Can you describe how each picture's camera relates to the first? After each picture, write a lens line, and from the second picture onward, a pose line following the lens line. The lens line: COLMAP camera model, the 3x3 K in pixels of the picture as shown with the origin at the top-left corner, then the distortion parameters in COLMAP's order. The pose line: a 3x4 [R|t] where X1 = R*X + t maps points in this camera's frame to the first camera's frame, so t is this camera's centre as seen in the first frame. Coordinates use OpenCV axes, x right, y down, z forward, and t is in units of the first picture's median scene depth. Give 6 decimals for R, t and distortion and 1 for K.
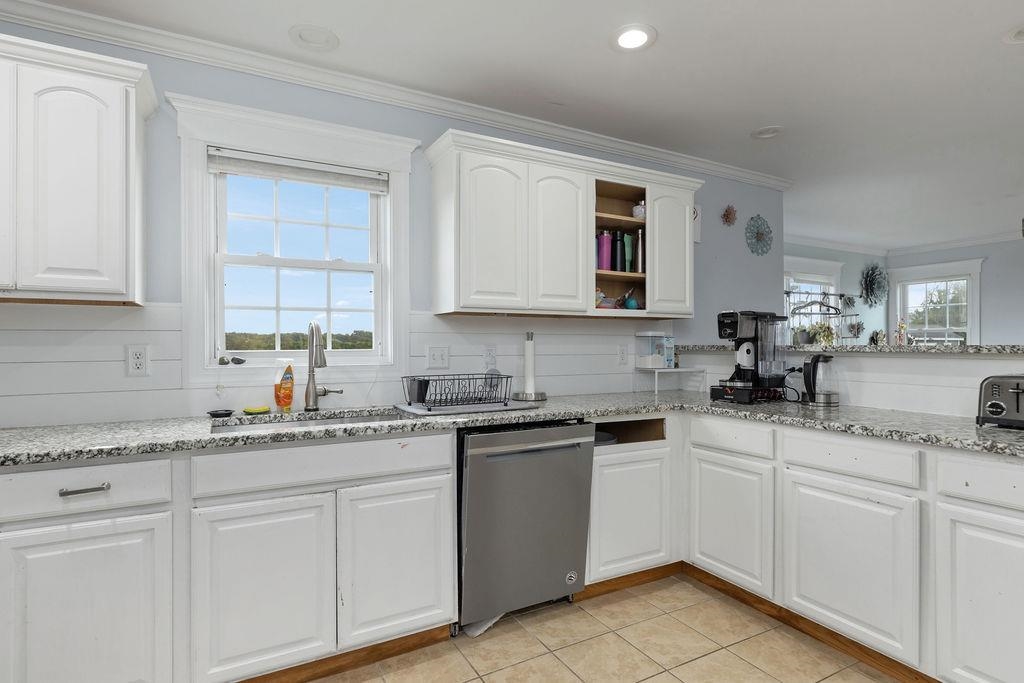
lens RADIAL K [[530.8, 0, 512.9], [0, 530.8, 344.1], [0, 0, 1]] dist [-0.000434, -0.000018]
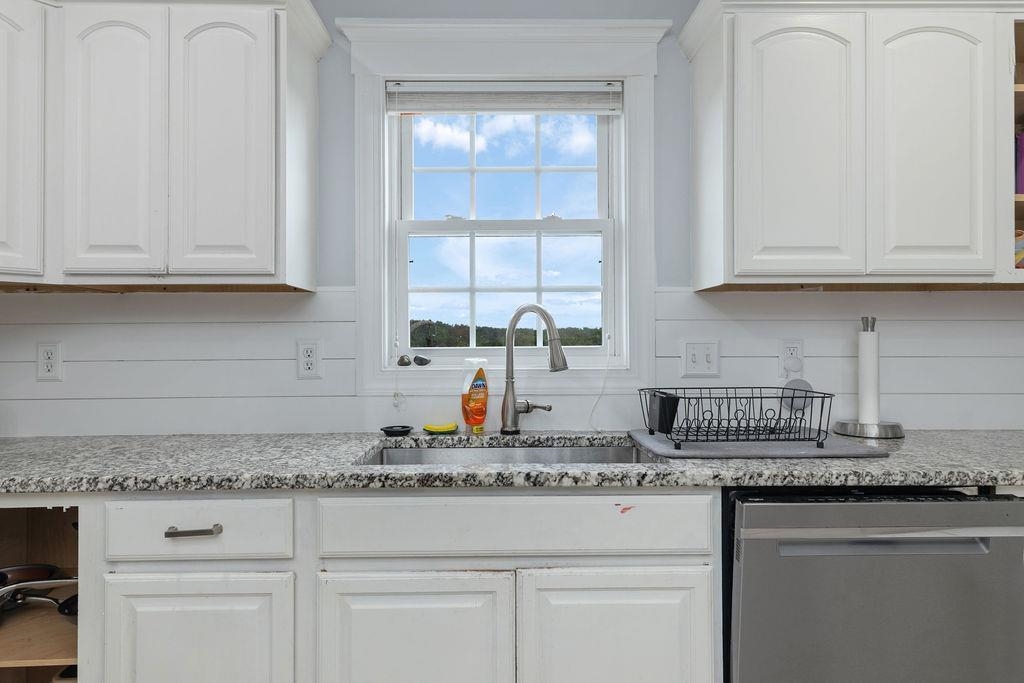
lens RADIAL K [[618.2, 0, 512.1], [0, 618.2, 339.7], [0, 0, 1]] dist [0.005020, 0.002735]
pose [[0.884159, -0.001719, -0.467182, 0.005244], [0.001705, 0.999998, -0.000453, 0.002150], [0.467182, -0.000396, 0.884161, 0.290501]]
